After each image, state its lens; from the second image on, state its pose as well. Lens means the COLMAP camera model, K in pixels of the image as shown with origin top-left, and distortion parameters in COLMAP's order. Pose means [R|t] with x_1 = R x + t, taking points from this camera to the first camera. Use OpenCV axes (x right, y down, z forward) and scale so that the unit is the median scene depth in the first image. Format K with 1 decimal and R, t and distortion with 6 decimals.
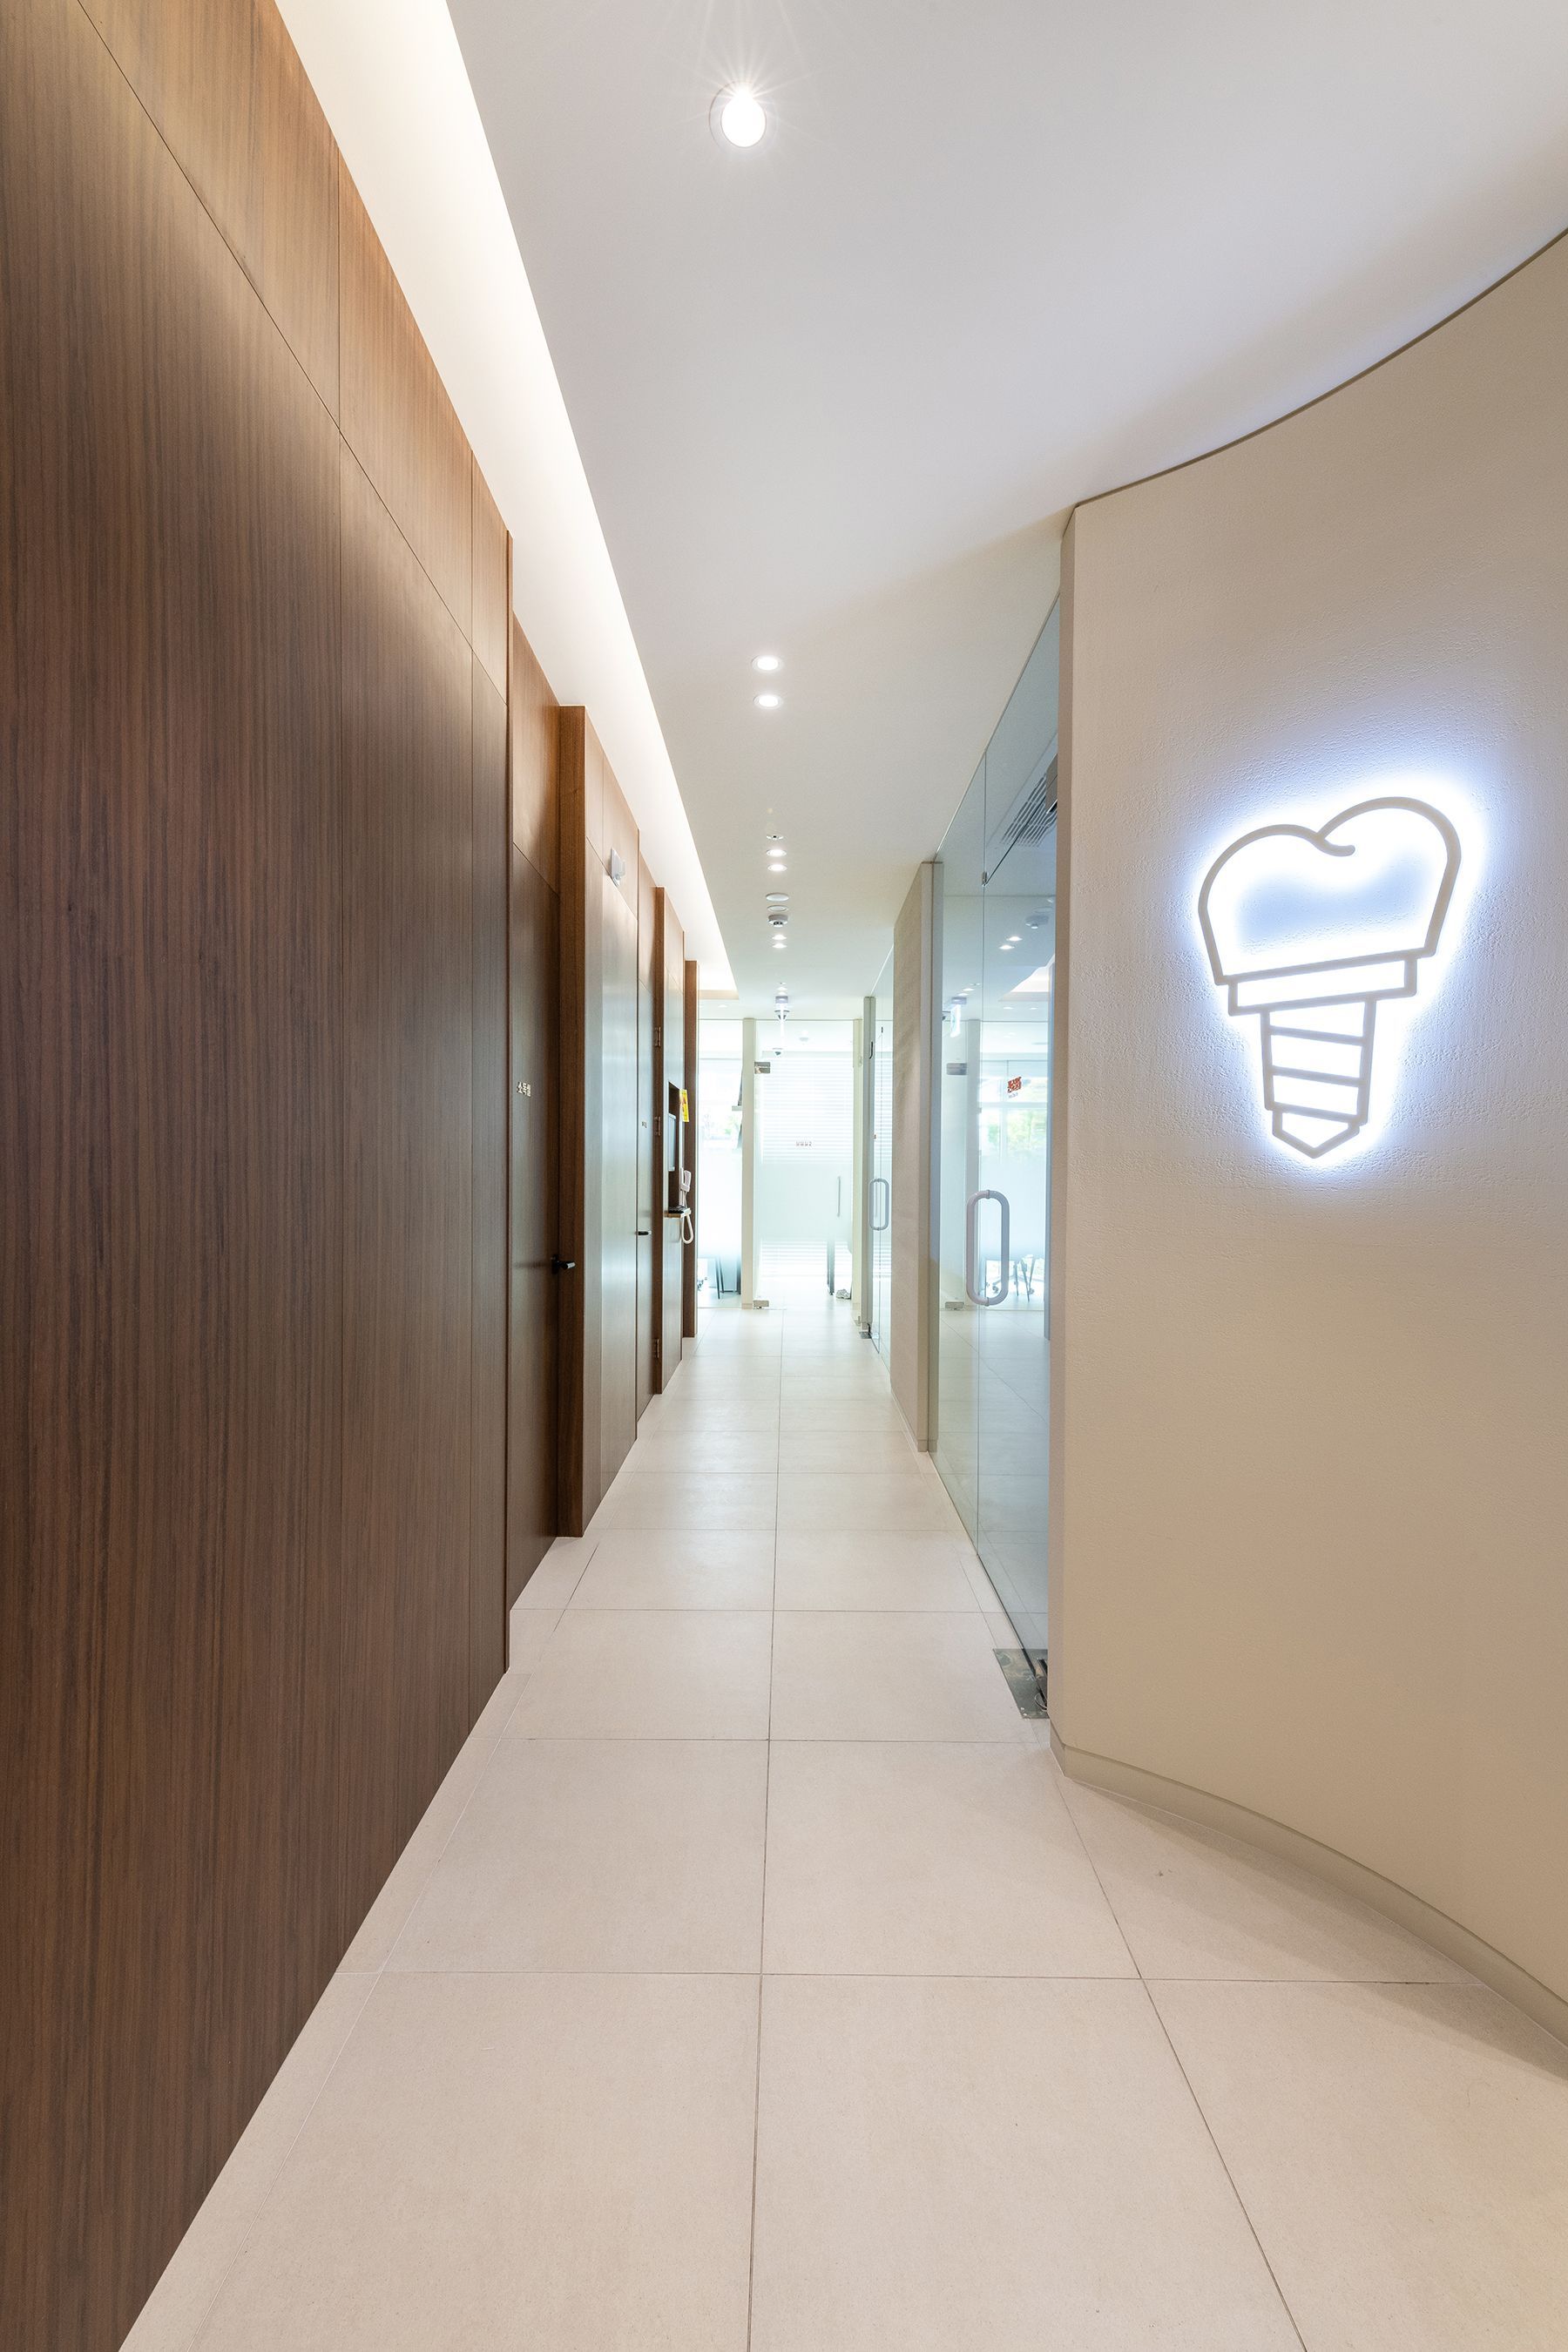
lens RADIAL K [[921.0, 0, 784.0], [0, 921.0, 1176.0], [0, 0, 1]] dist [0.002712, 0.000409]
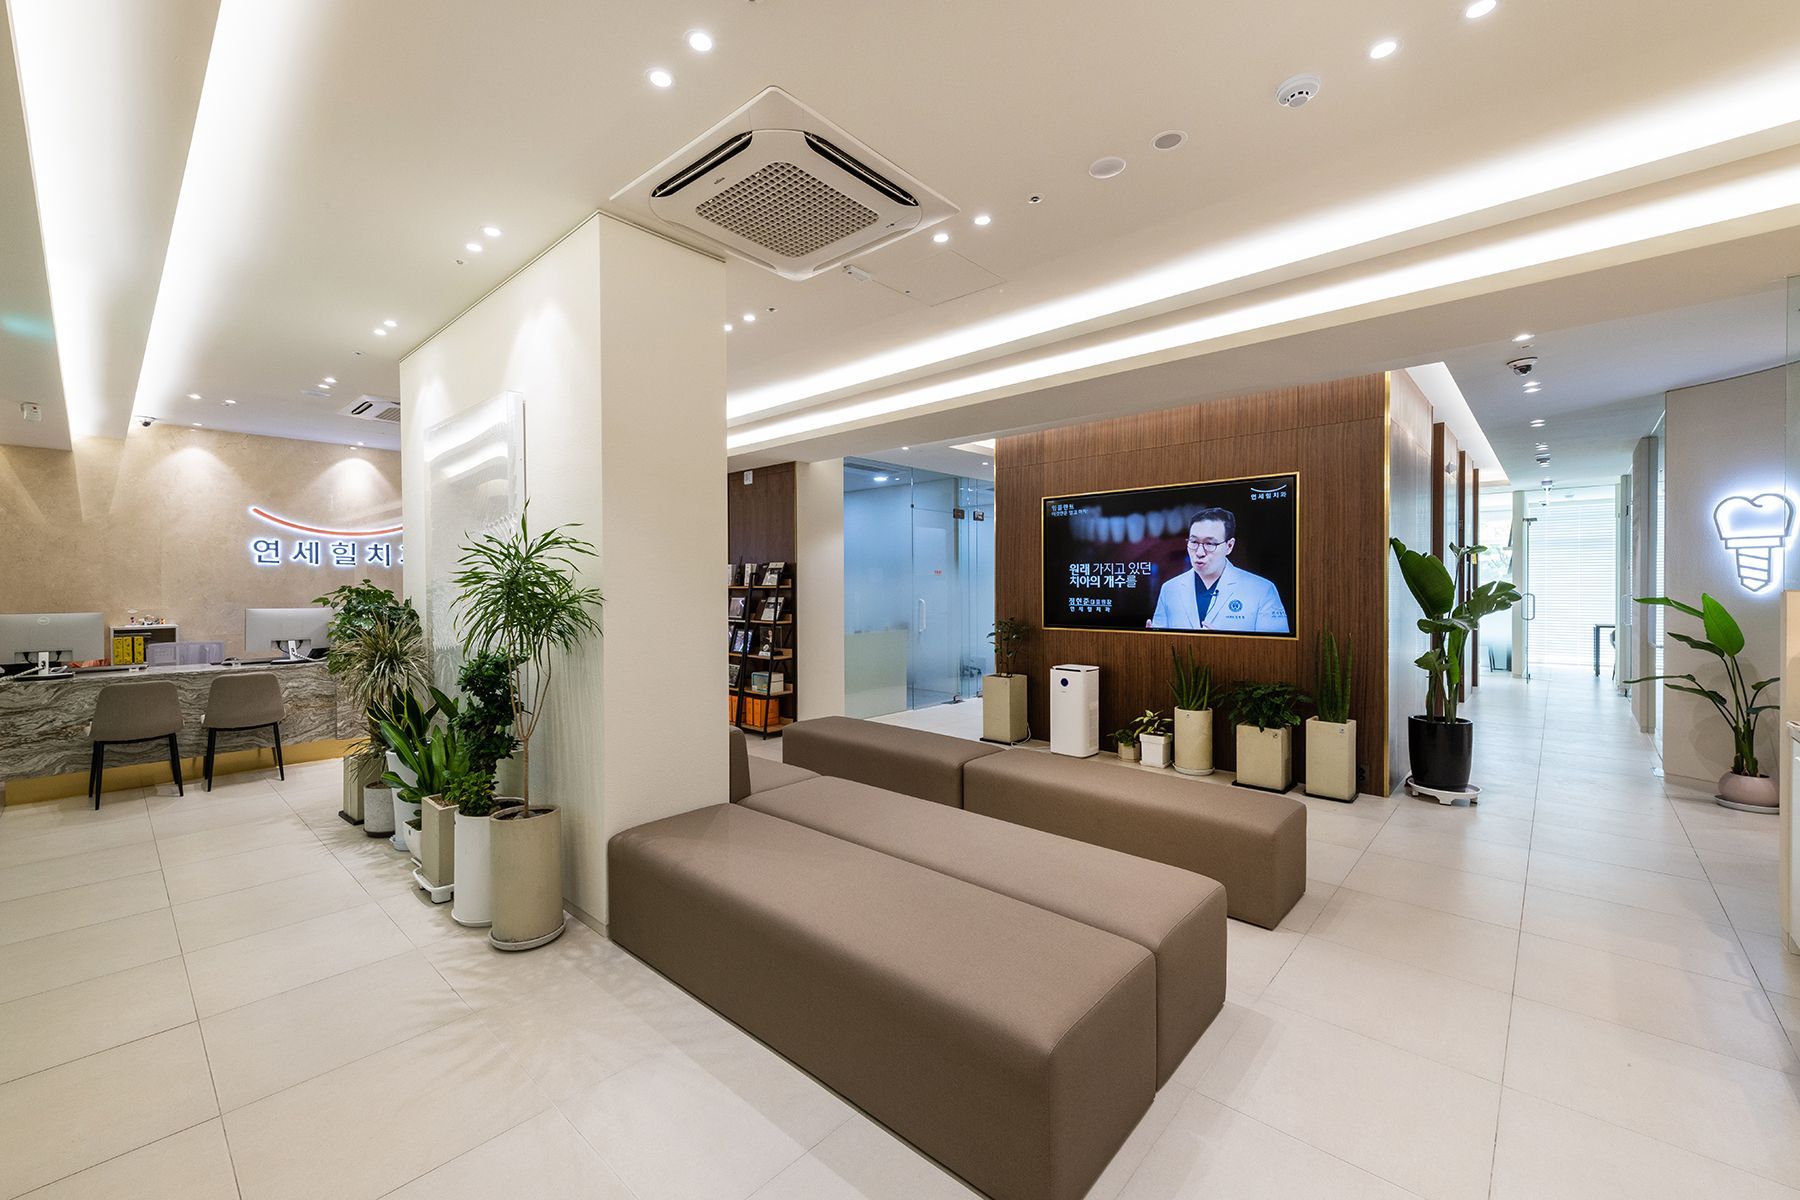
lens RADIAL K [[704.9, 0, 900.3], [0, 704.9, 601.4], [0, 0, 1]] dist [0.002712, 0.000409]
pose [[0.735105, 0.000557, -0.677953, 0.020168], [0.006630, 0.999946, 0.008011, -0.025742], [0.677921, -0.010384, 0.735062, -3.064966]]
